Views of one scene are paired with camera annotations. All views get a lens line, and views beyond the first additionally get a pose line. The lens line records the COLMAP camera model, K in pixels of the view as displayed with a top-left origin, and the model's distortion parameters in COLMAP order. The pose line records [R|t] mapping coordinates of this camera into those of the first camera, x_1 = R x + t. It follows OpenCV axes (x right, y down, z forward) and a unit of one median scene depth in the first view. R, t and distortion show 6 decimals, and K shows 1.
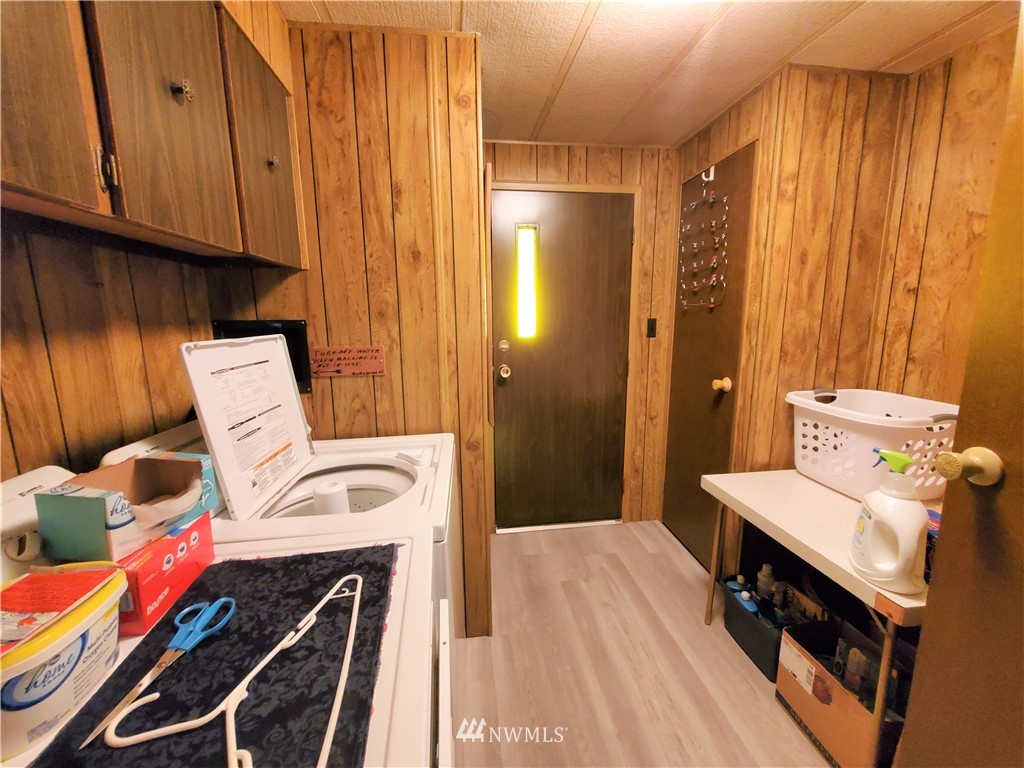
lens RADIAL K [[408.6, 0, 512.0], [0, 408.6, 381.5], [0, 0, 1]] dist [-0.000699, 0.000112]
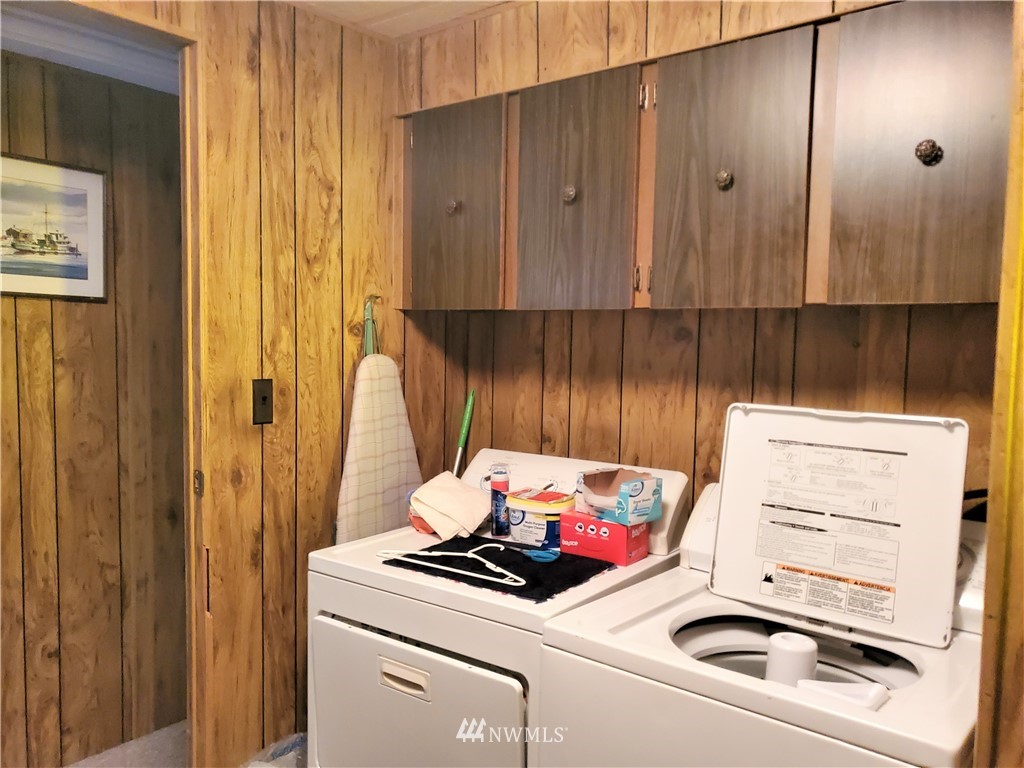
lens RADIAL K [[789.4, 0, 511.5], [0, 789.4, 398.4], [0, 0, 1]] dist [0.077316, -0.079472]
pose [[-0.728214, 0.051844, -0.683386, 1.183490], [-0.117520, 0.972920, 0.199039, -0.519350], [0.675198, 0.225254, -0.702401, 2.383214]]
